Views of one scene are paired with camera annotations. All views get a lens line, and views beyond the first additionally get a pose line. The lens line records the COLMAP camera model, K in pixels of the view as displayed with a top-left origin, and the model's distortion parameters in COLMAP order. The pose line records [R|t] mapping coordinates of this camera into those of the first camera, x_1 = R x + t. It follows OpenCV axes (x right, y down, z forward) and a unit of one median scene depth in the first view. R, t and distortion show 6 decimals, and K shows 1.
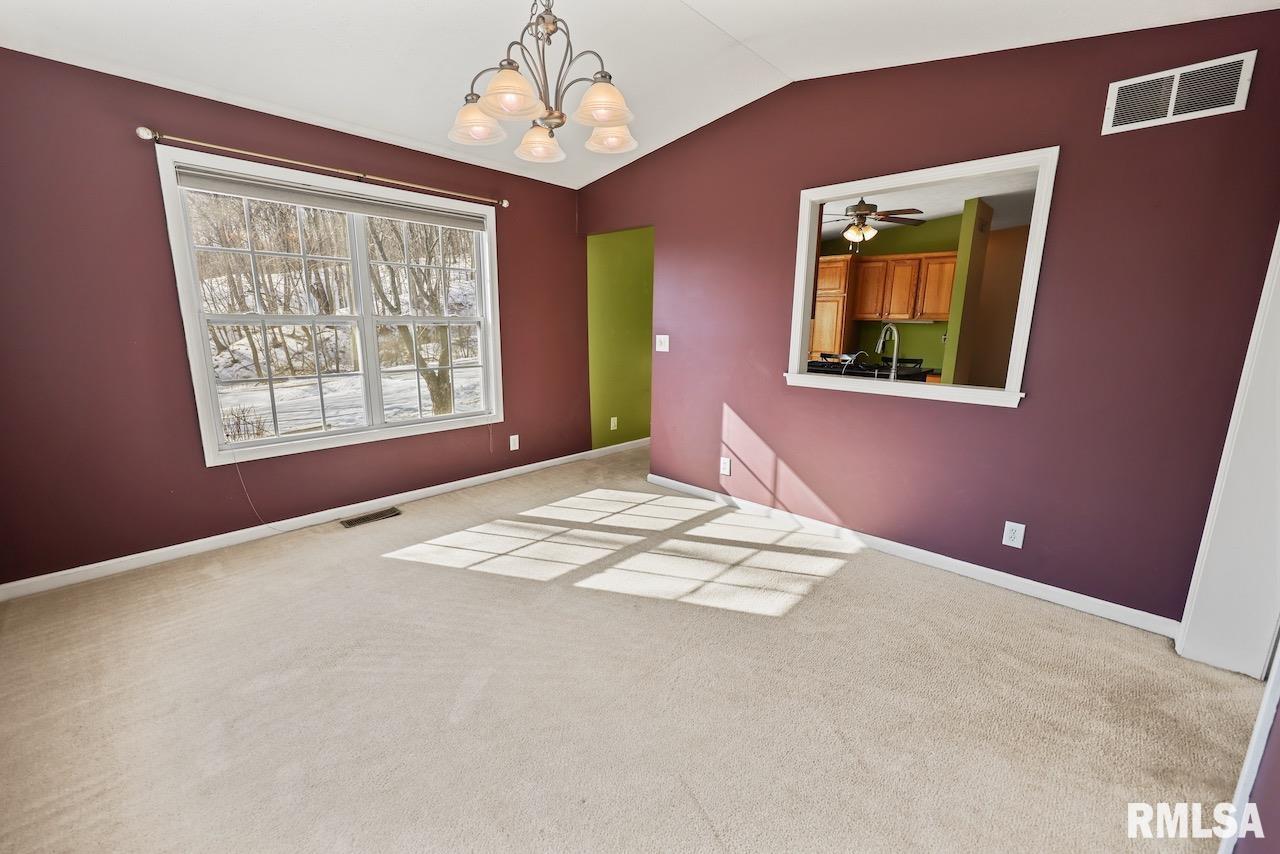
lens RADIAL K [[509.5, 0, 641.9], [0, 509.5, 424.2], [0, 0, 1]] dist [-0.001794, -0.000573]
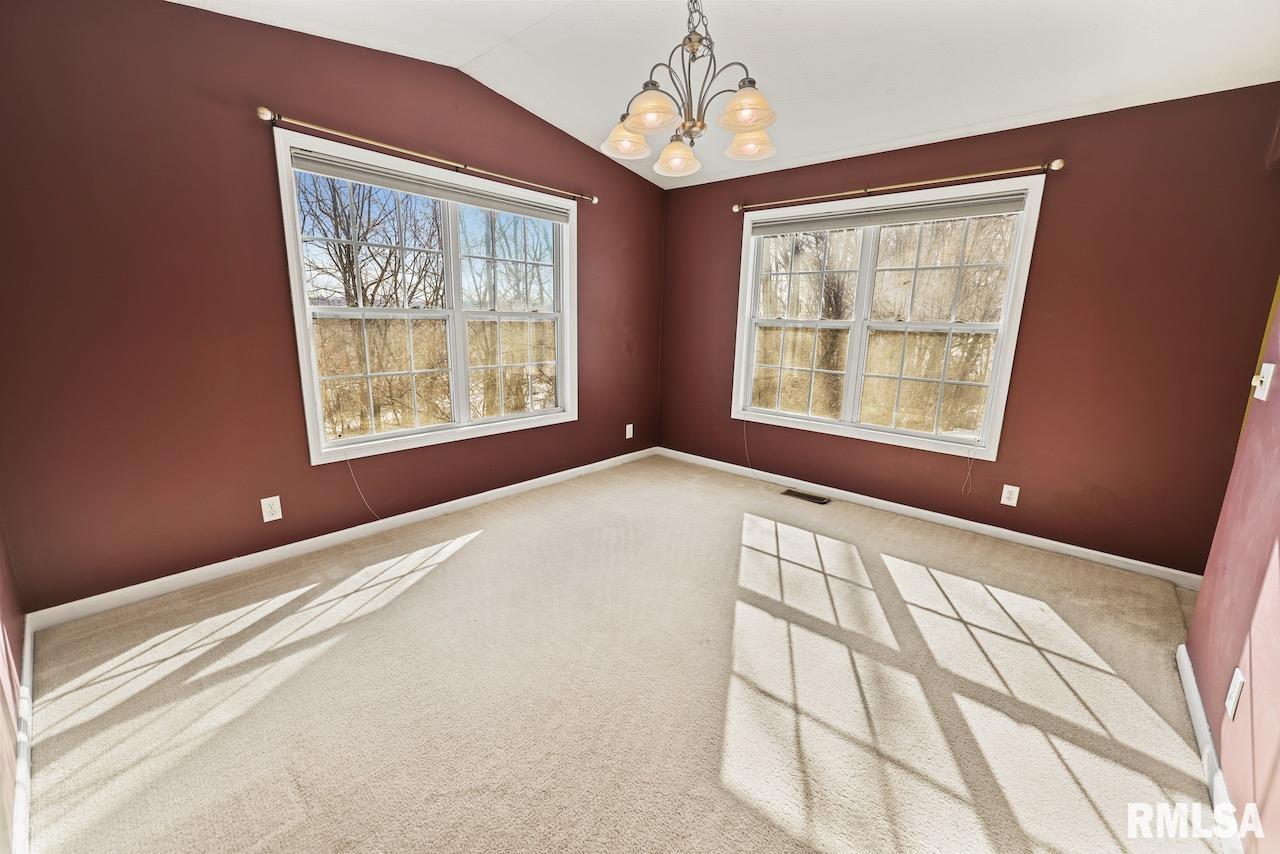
lens RADIAL K [[509.5, 0, 642.4], [0, 509.5, 427.5], [0, 0, 1]] dist [-0.001794, -0.000573]
pose [[0.032521, 0.198553, -0.979550, 0.558250], [-0.222109, 0.956998, 0.186607, -0.099523], [0.974479, 0.211498, 0.075223, 0.533556]]
